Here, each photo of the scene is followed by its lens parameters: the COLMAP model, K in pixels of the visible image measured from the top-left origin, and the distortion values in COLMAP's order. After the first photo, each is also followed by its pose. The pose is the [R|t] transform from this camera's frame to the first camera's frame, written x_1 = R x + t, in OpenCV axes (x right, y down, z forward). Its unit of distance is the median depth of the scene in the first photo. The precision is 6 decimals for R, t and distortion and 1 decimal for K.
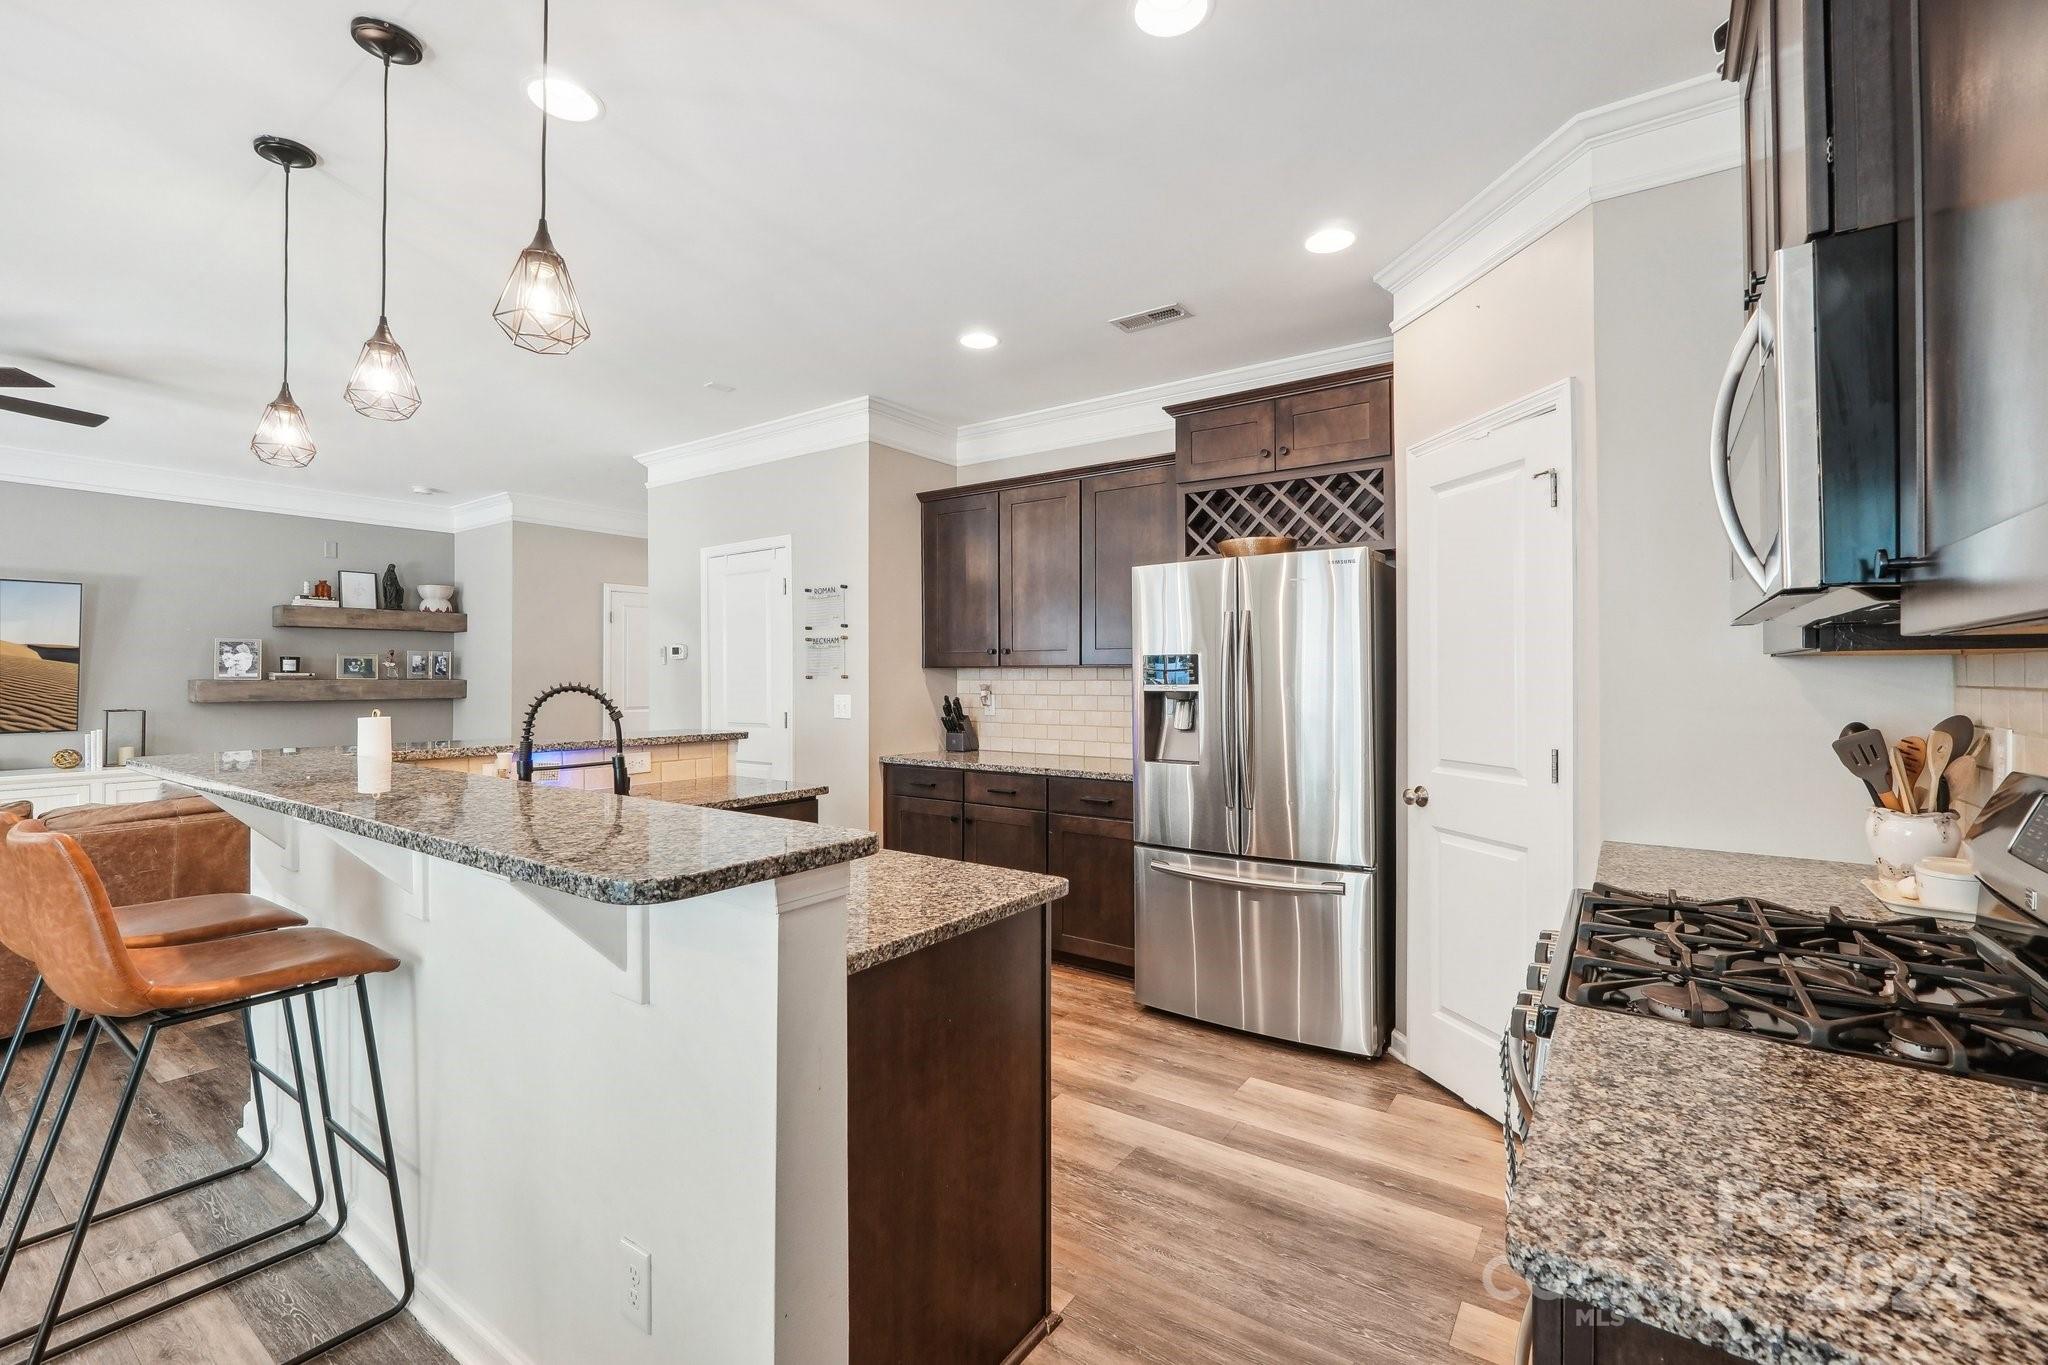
lens RADIAL K [[880.0, 0, 1029.6], [0, 880.0, 674.1], [0, 0, 1]] dist [-0.009749, 0.005947]
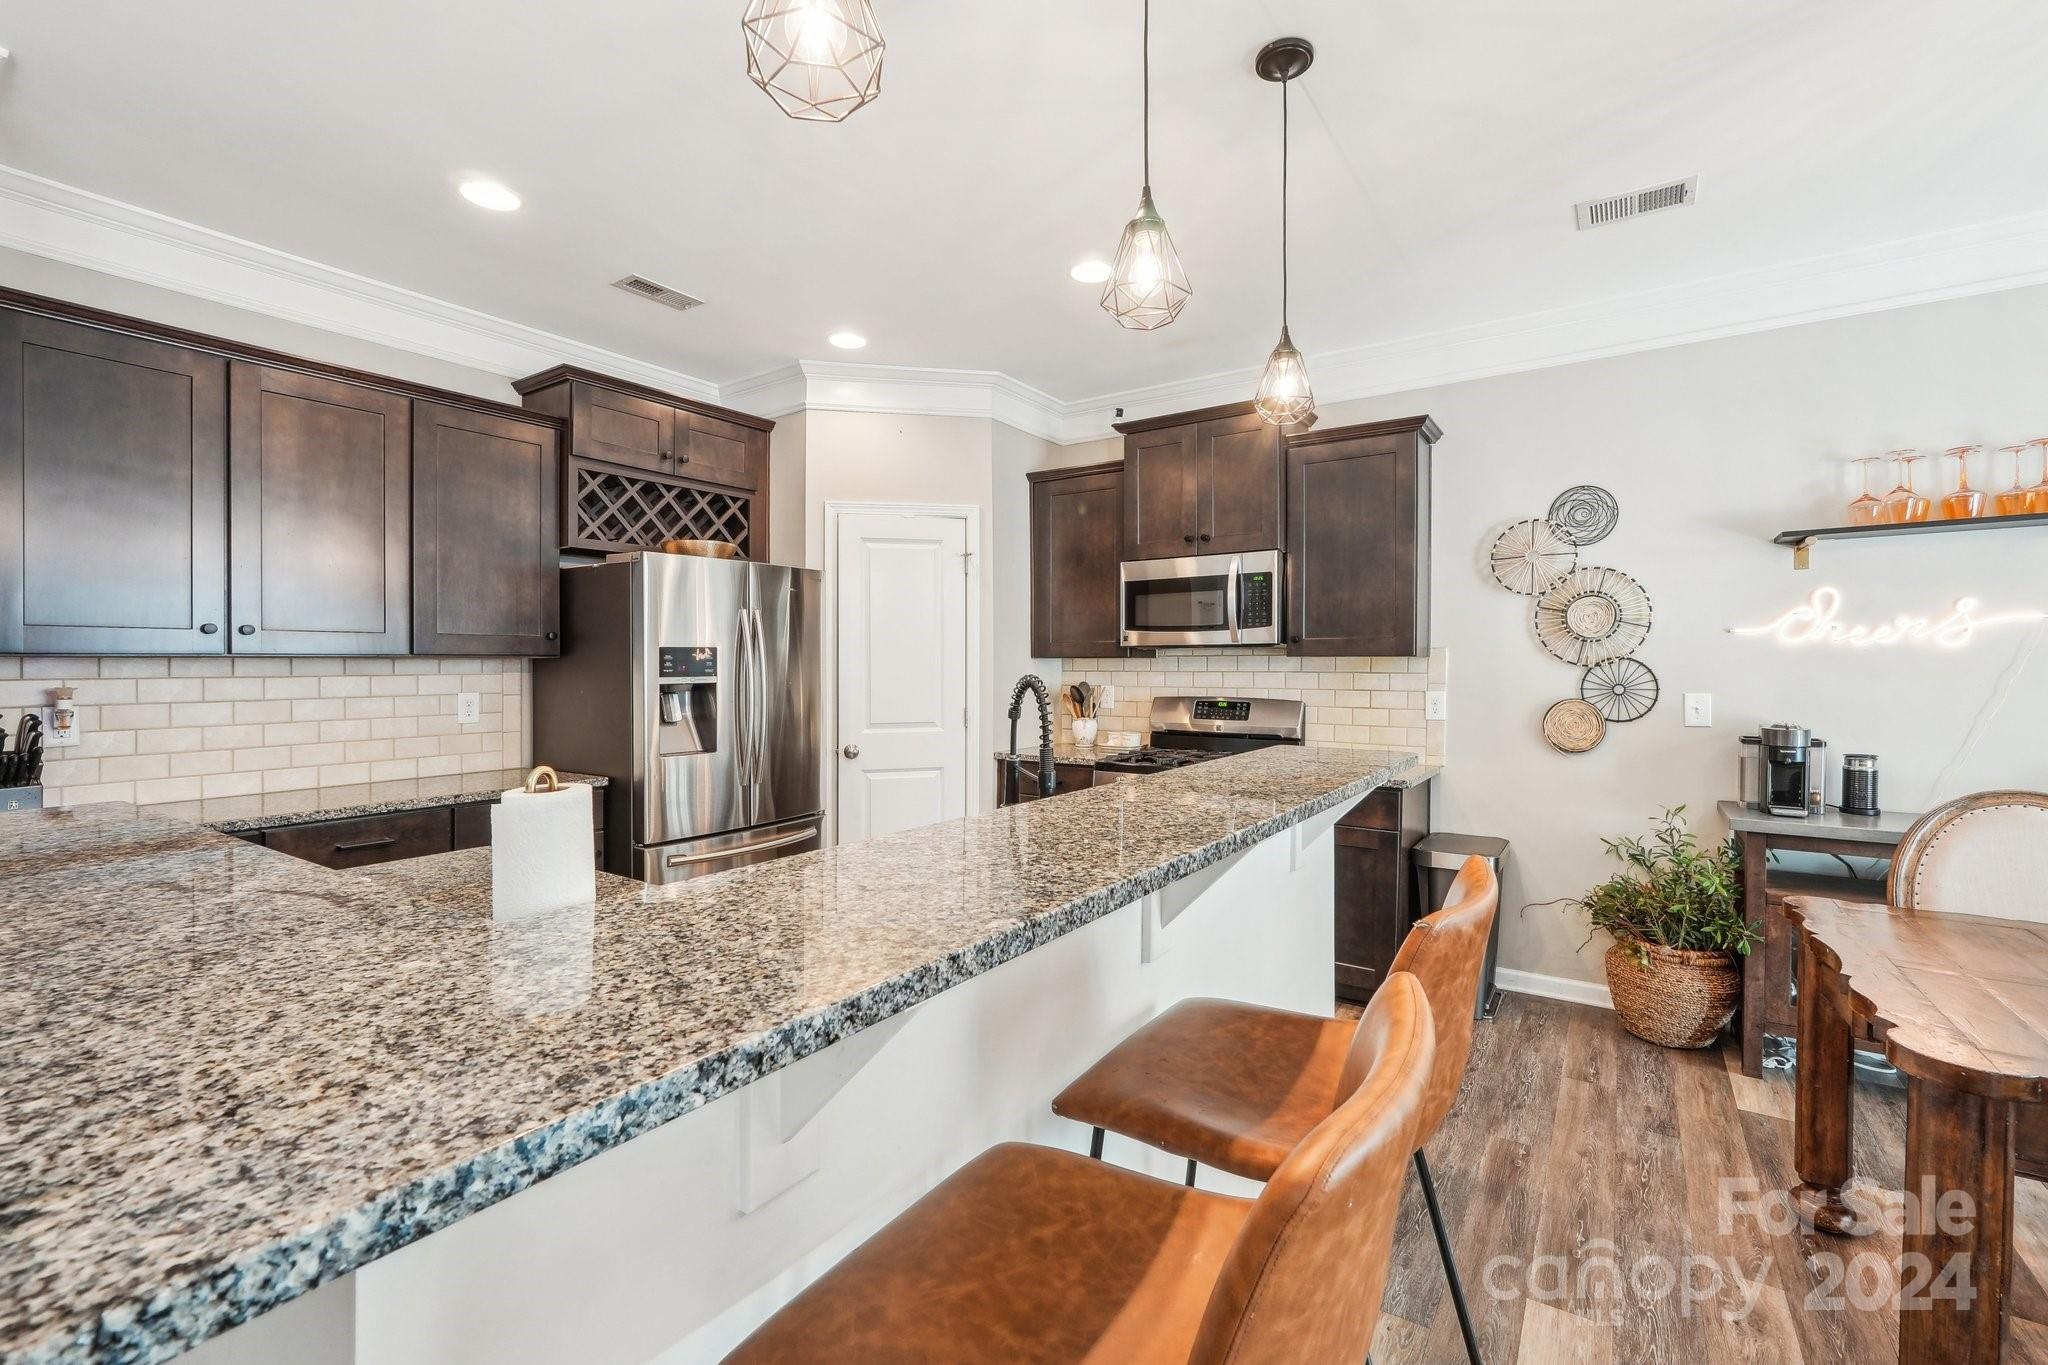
lens RADIAL K [[880.0, 0, 1028.3], [0, 880.0, 681.9], [0, 0, 1]] dist [-0.009749, 0.005947]
pose [[-0.020404, -0.018167, 0.999627, -0.797693], [0.001994, 0.999832, 0.018211, -0.000056], [-0.999790, 0.002365, -0.020364, 0.597736]]
